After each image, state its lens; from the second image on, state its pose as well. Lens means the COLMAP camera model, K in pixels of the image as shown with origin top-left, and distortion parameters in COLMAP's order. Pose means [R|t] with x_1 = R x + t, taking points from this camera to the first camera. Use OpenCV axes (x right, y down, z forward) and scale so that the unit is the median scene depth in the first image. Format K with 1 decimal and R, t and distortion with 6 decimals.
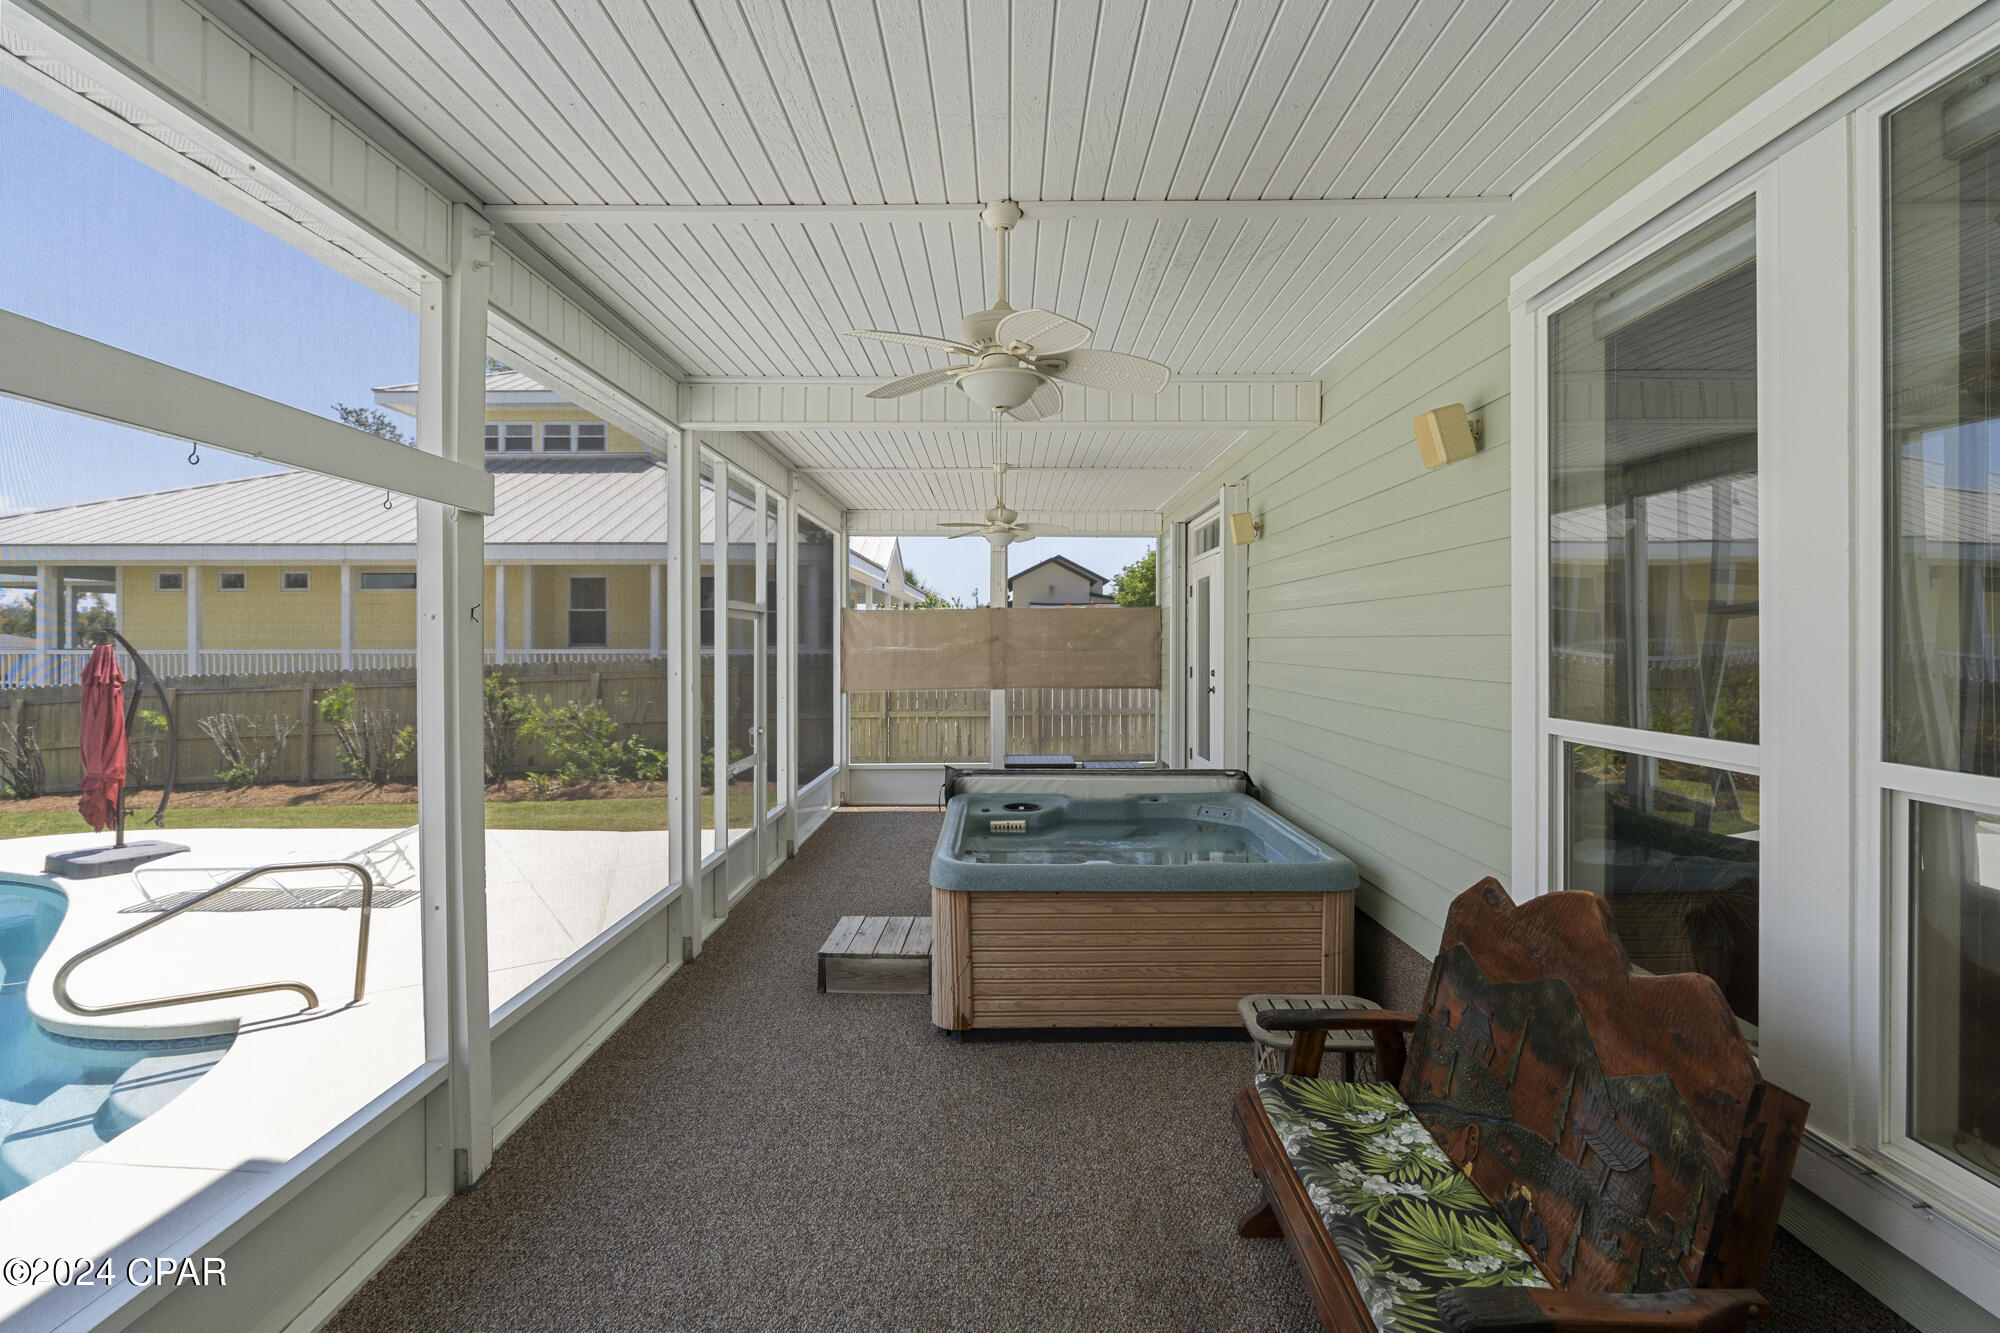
lens RADIAL K [[881.8, 0, 998.3], [0, 881.8, 640.2], [0, 0, 1]] dist [-0.002295, -0.000495]
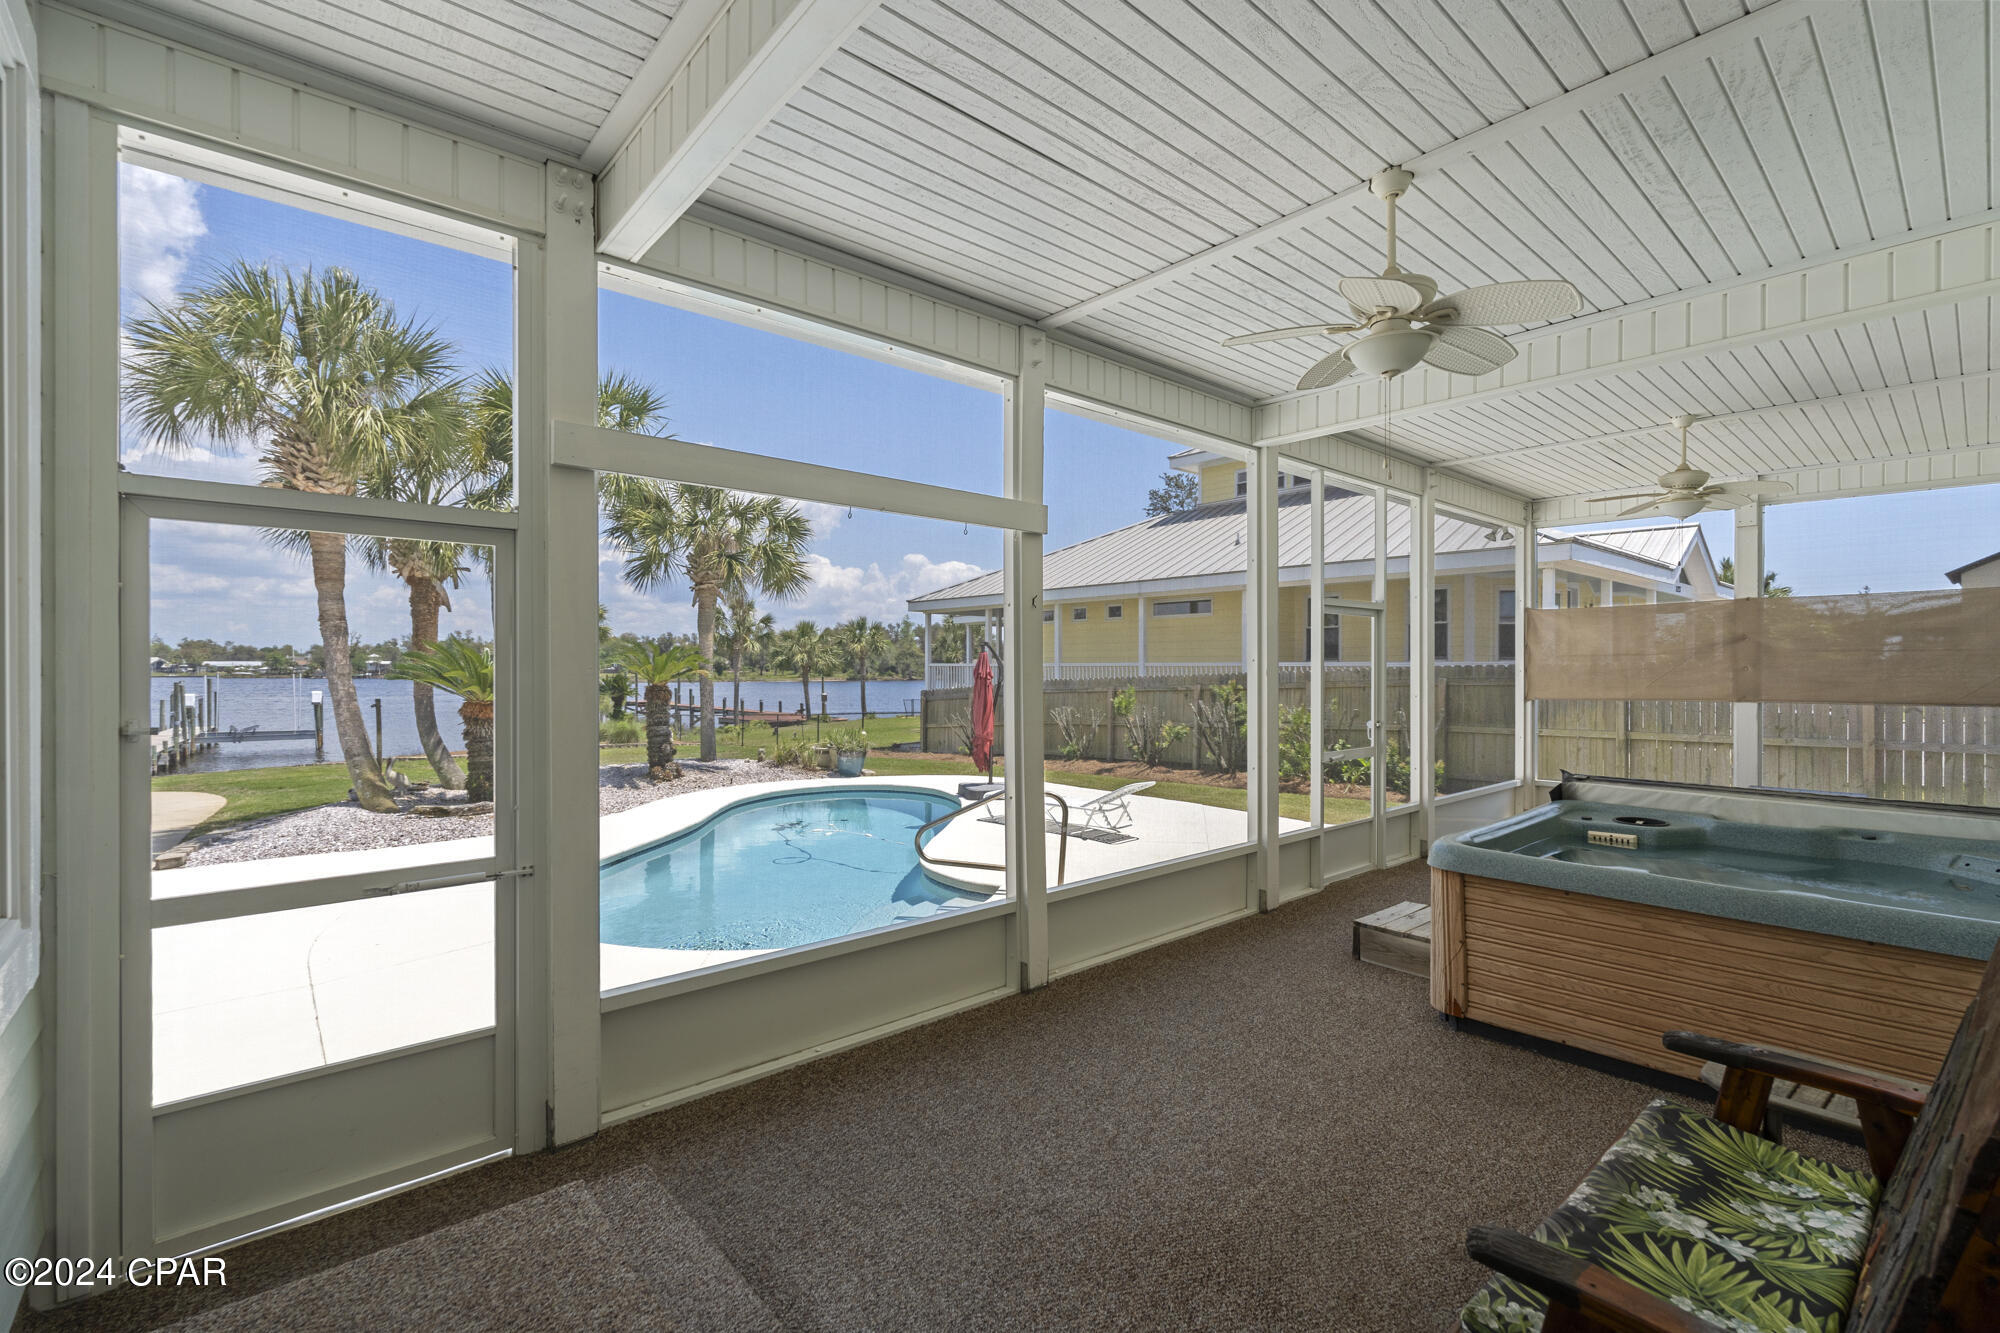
lens RADIAL K [[881.8, 0, 1026.4], [0, 881.8, 669.8], [0, 0, 1]] dist [-0.002295, -0.000495]
pose [[0.676707, 0.001453, -0.736251, 0.349912], [0.001590, 0.999993, 0.003435, 0.057014], [0.736250, -0.003495, 0.676700, -0.001291]]
